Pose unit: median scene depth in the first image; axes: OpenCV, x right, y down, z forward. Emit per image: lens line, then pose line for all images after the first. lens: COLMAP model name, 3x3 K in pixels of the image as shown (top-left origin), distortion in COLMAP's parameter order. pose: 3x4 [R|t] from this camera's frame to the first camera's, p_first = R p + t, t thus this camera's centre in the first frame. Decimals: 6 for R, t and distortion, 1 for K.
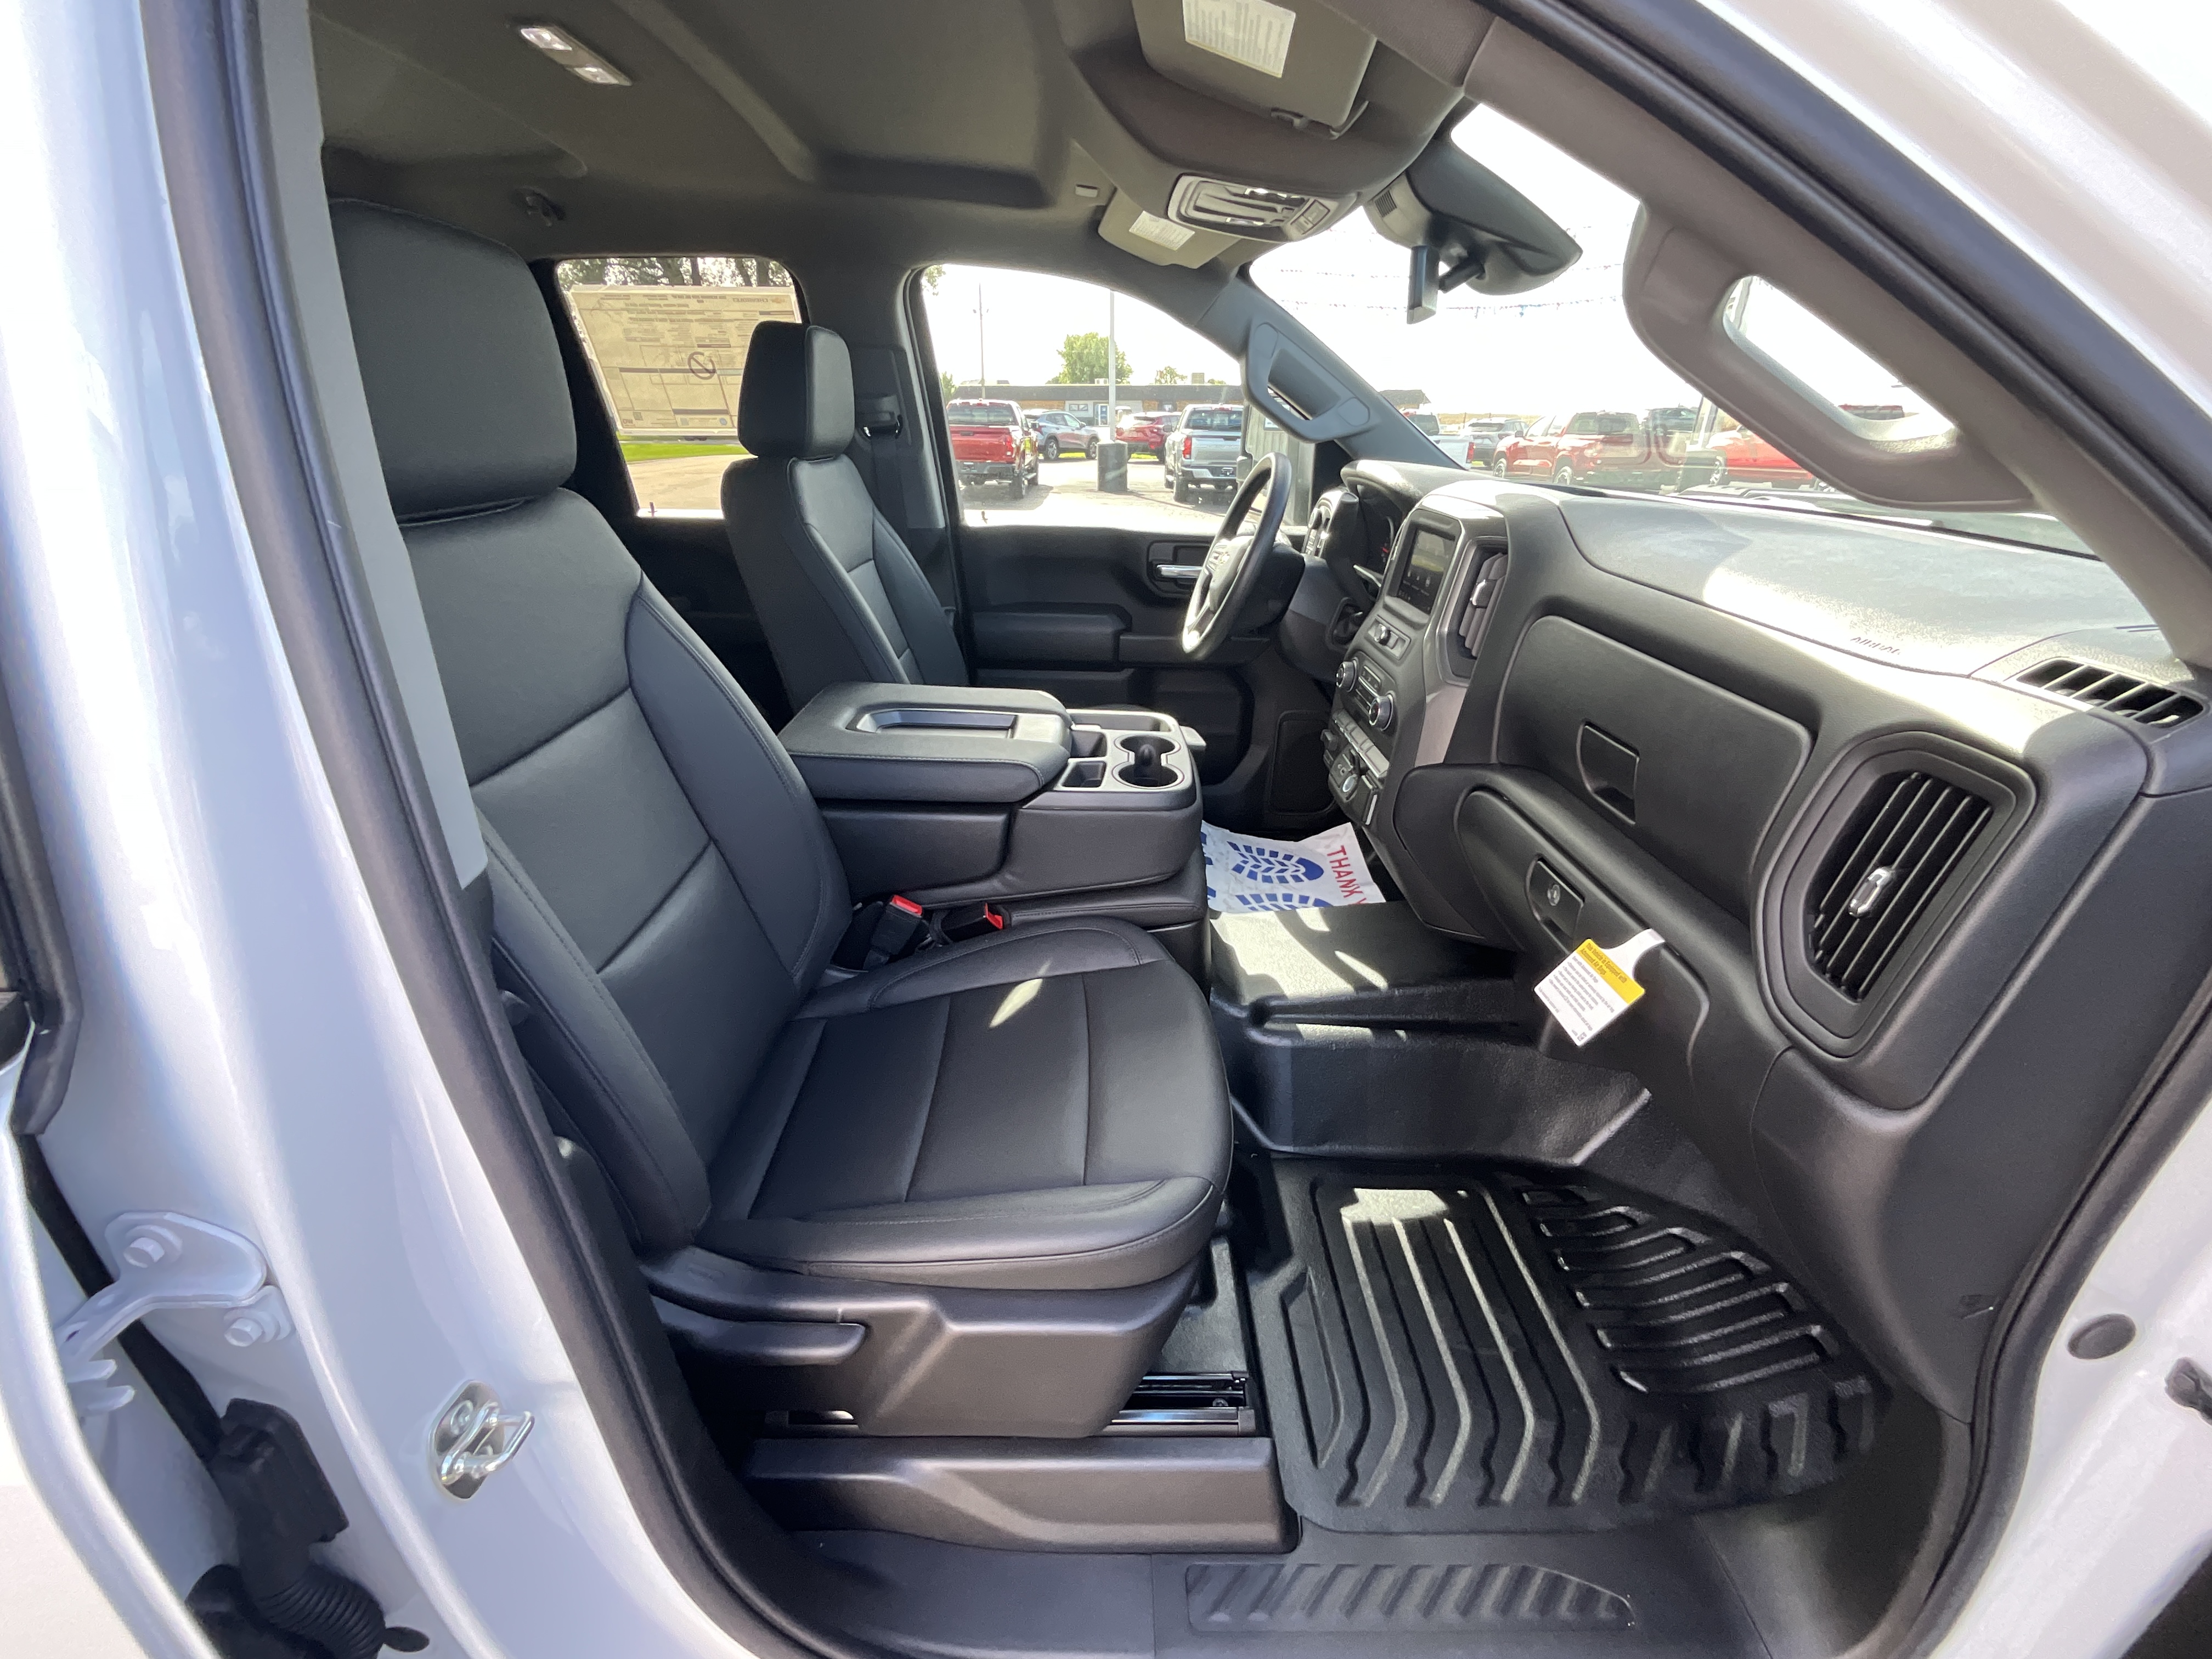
lens RADIAL K [[888.9, 0, 1103.5], [0, 888.9, 820.5], [0, 0, 1]] dist [0.002389, -0.001095]
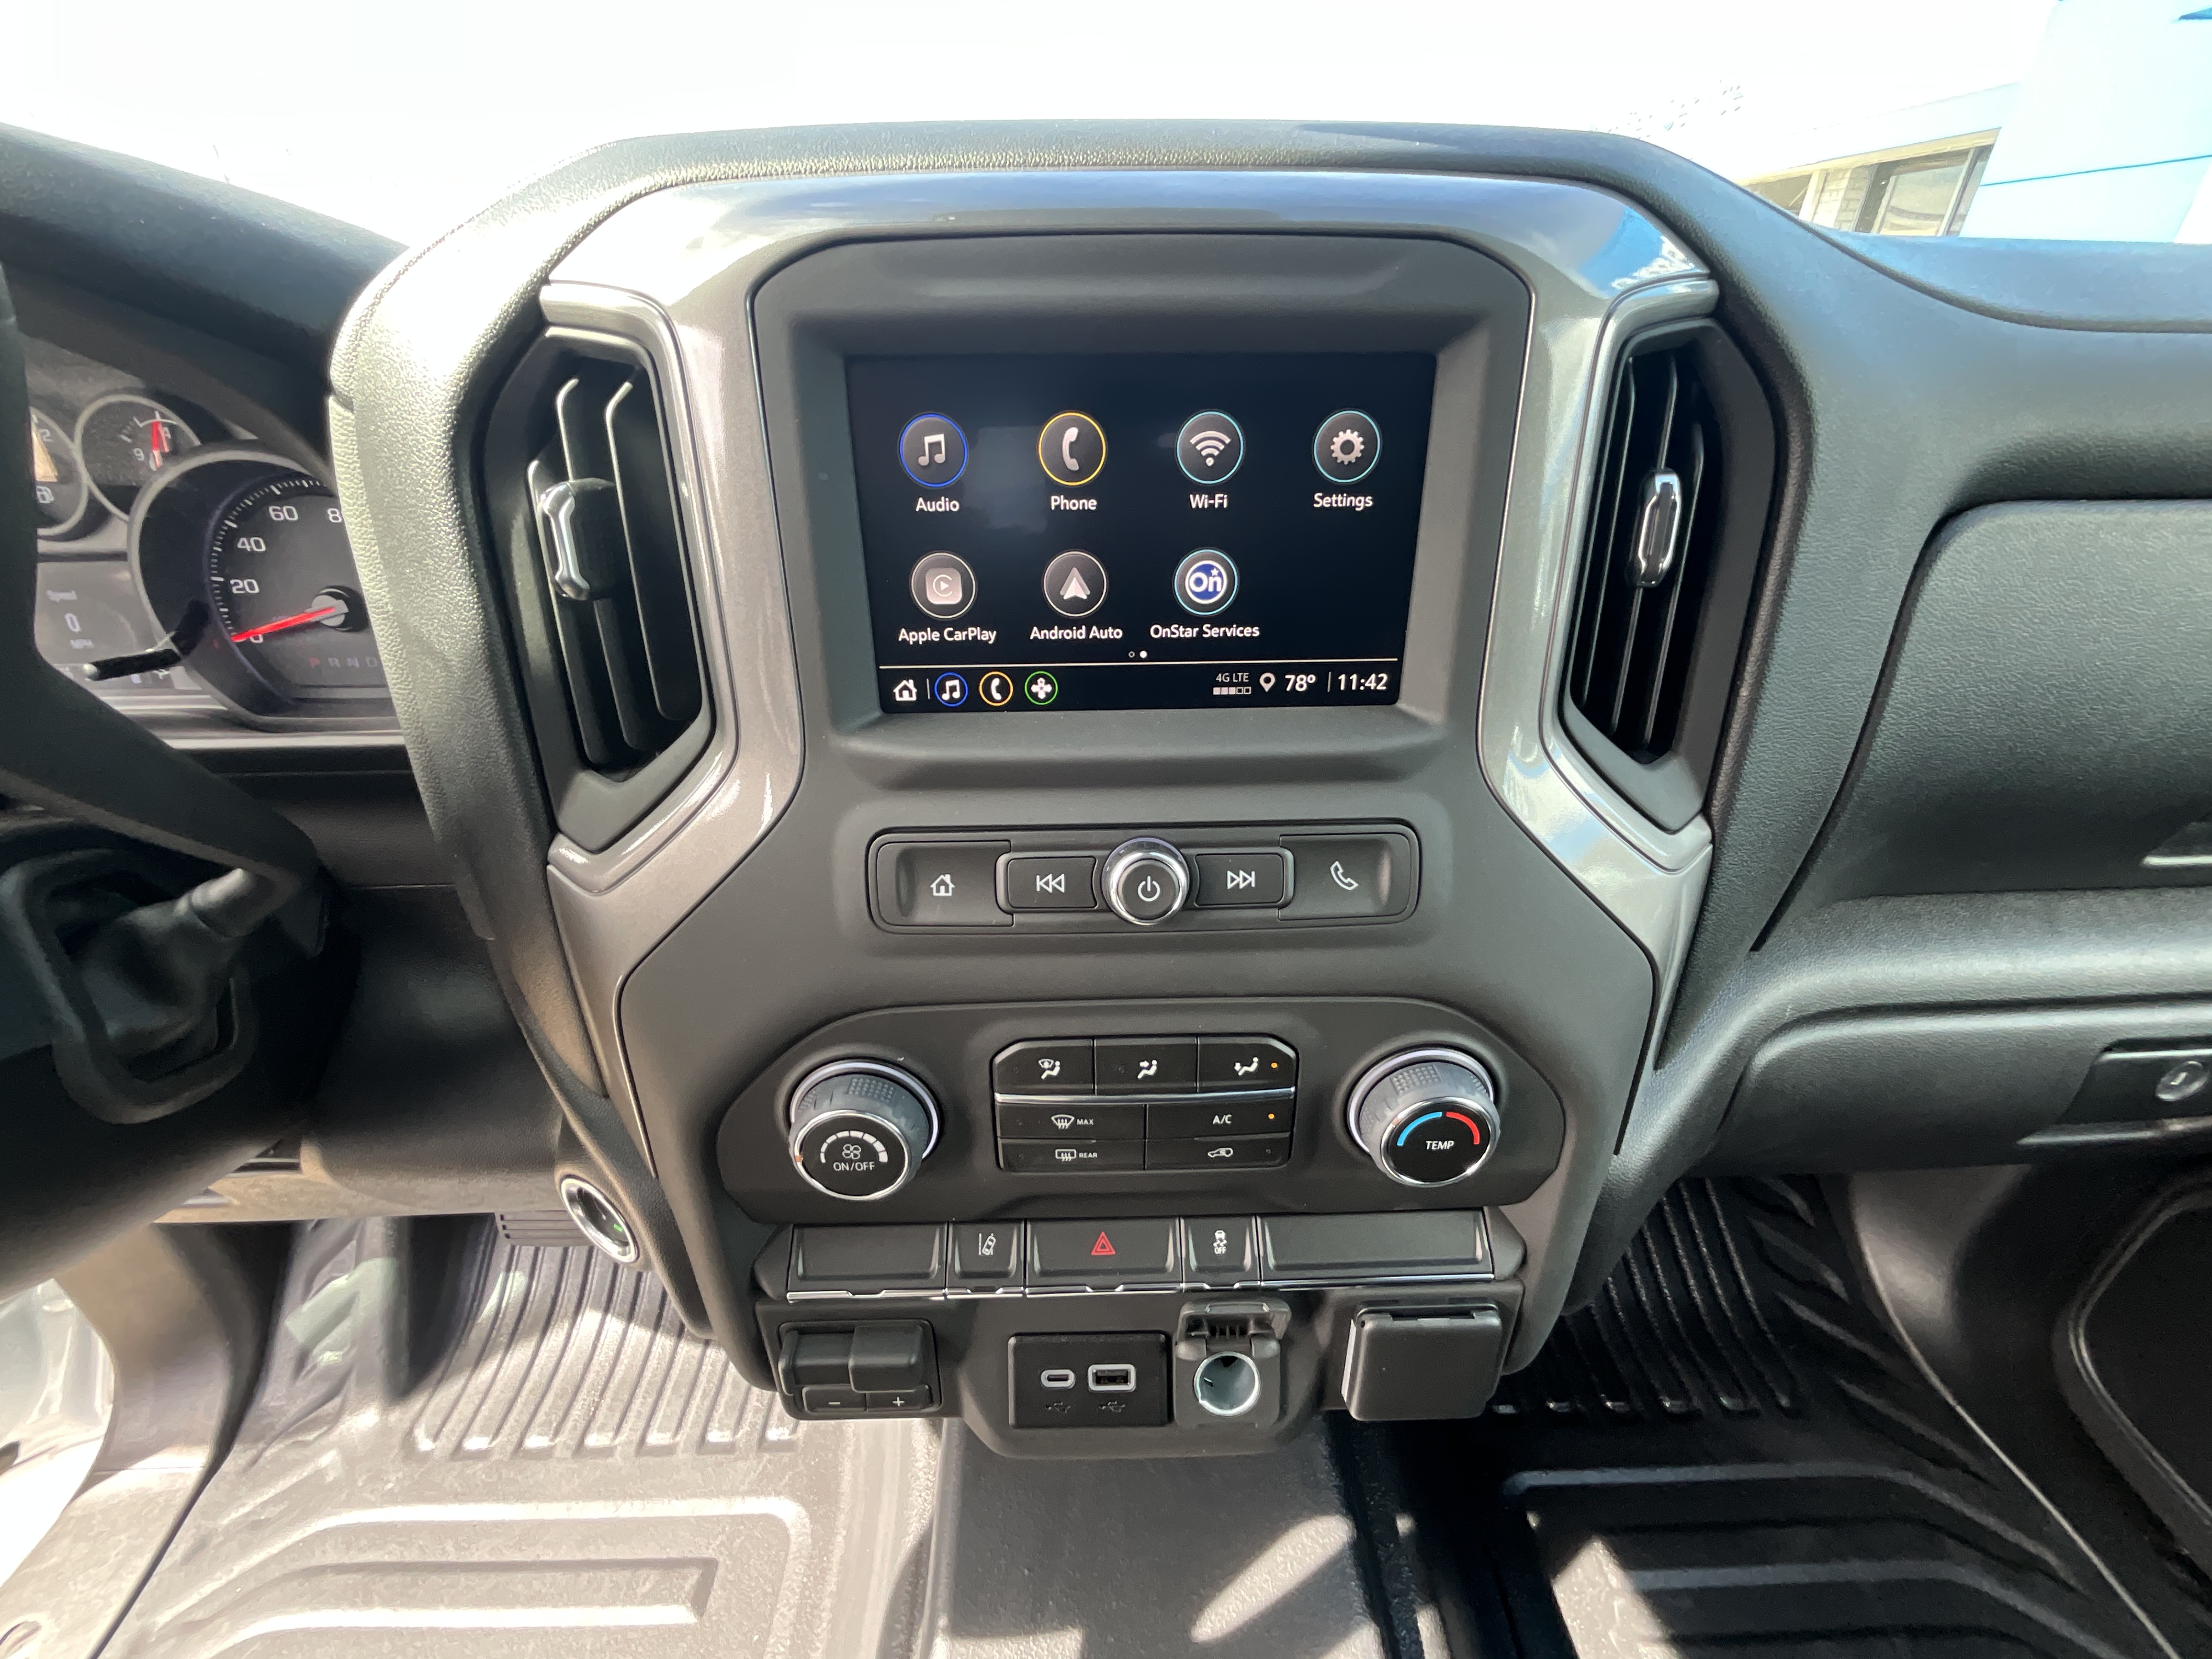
lens RADIAL K [[888.9, 0, 1101.1], [0, 888.9, 835.6], [0, 0, 1]] dist [0.002389, -0.001095]
pose [[-0.018891, -0.512230, 0.858641, 0.130474], [0.419280, 0.775574, 0.471900, -0.304843], [-0.907660, 0.368926, 0.200117, 0.913552]]
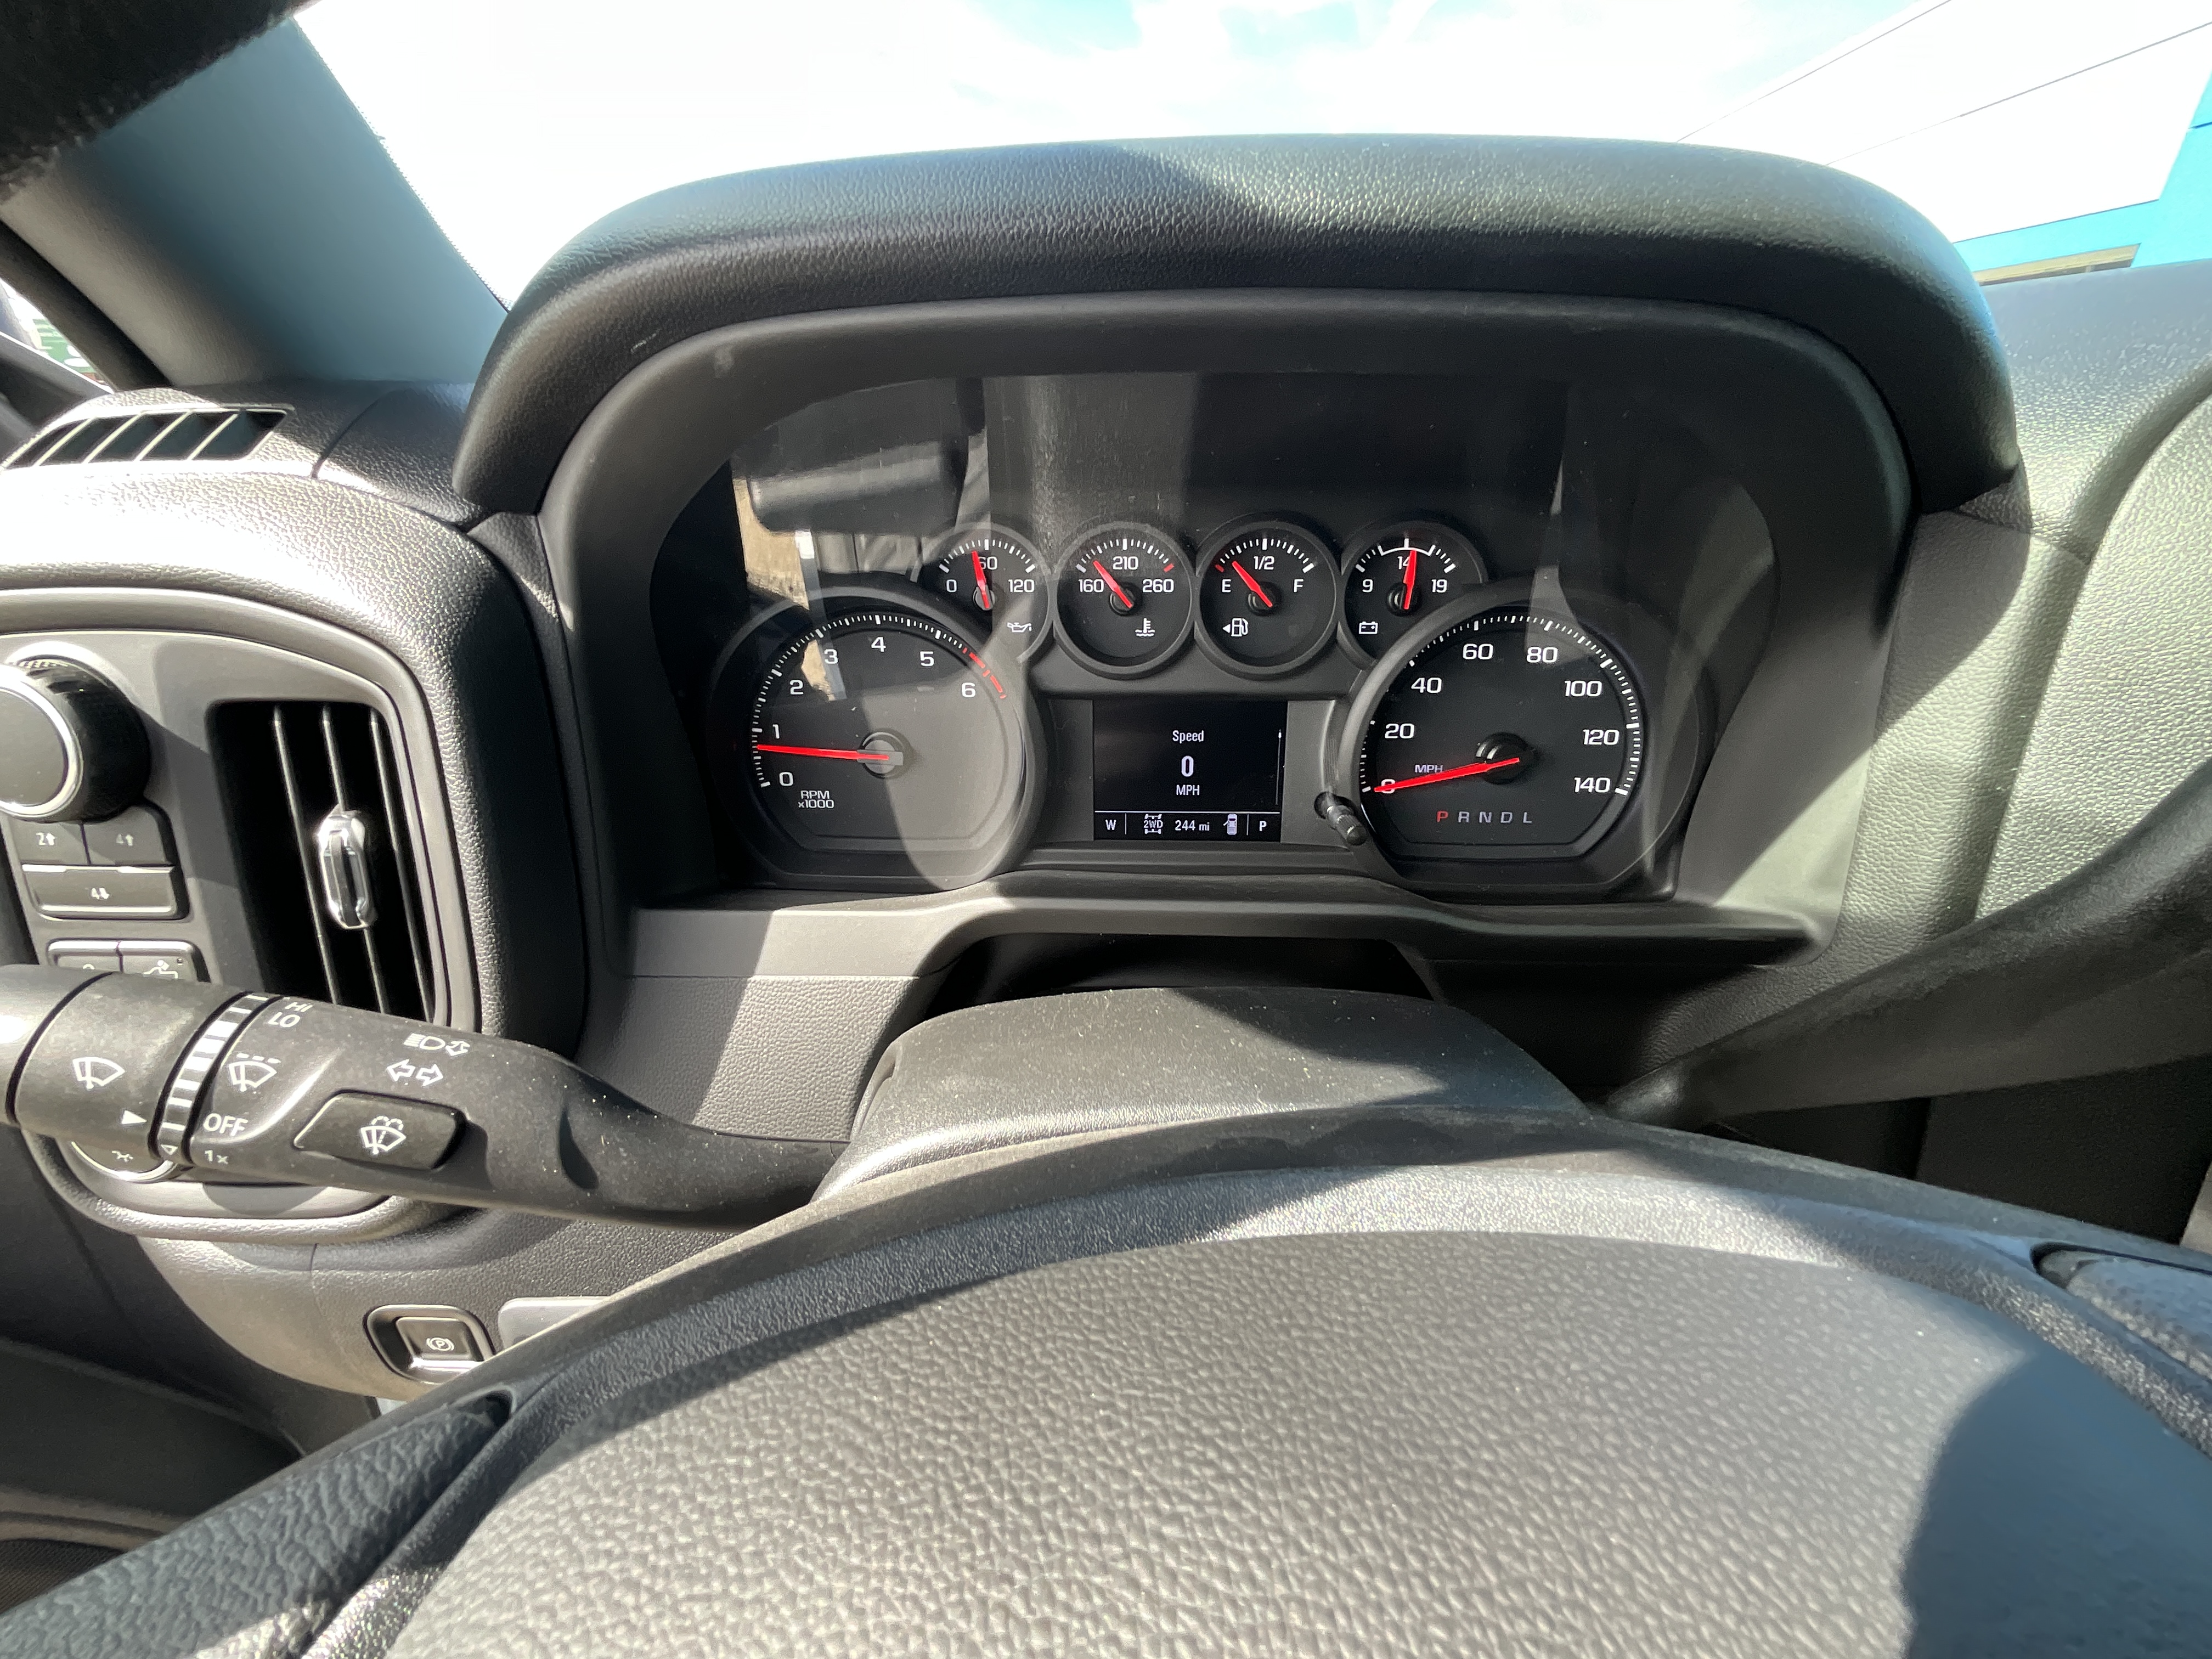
lens RADIAL K [[888.9, 0, 1105.2], [0, 888.9, 837.7], [0, 0, 1]] dist [0.002389, -0.001095]
pose [[0.044940, -0.430741, 0.901356, 0.183159], [0.417628, 0.827742, 0.374740, -0.455841], [-0.907506, 0.359590, 0.217088, 1.234257]]
